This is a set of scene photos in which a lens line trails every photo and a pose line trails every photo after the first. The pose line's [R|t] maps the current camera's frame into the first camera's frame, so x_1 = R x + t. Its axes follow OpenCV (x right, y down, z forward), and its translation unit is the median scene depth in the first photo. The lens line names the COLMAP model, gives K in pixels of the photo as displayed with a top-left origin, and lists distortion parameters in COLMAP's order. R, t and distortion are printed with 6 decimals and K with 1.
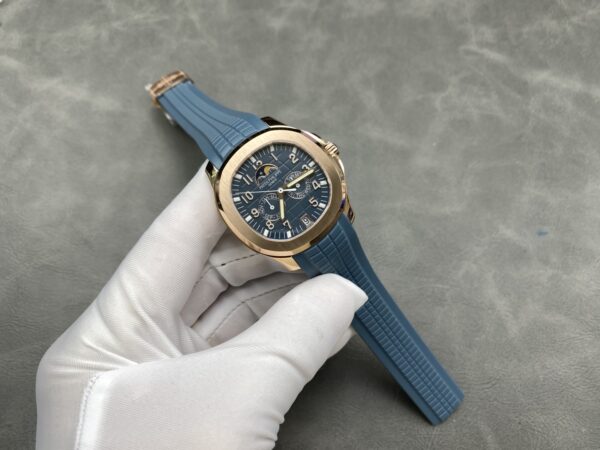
lens RADIAL K [[458.1, 0, 300.6], [0, 458.1, 226.7], [0, 0, 1]] dist [0.011668, -0.001493]
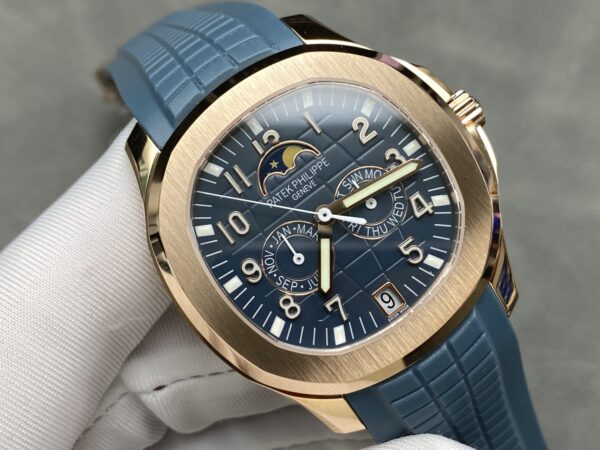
lens RADIAL K [[901.1, 0, 298.4], [0, 901.1, 221.7], [0, 0, 1]] dist [0.103315, 0.000000]
pose [[0.997638, 0.063429, -0.026364, -0.044387], [-0.064247, 0.997439, -0.031427, -0.048549], [0.024303, 0.033046, 0.999158, 0.270694]]
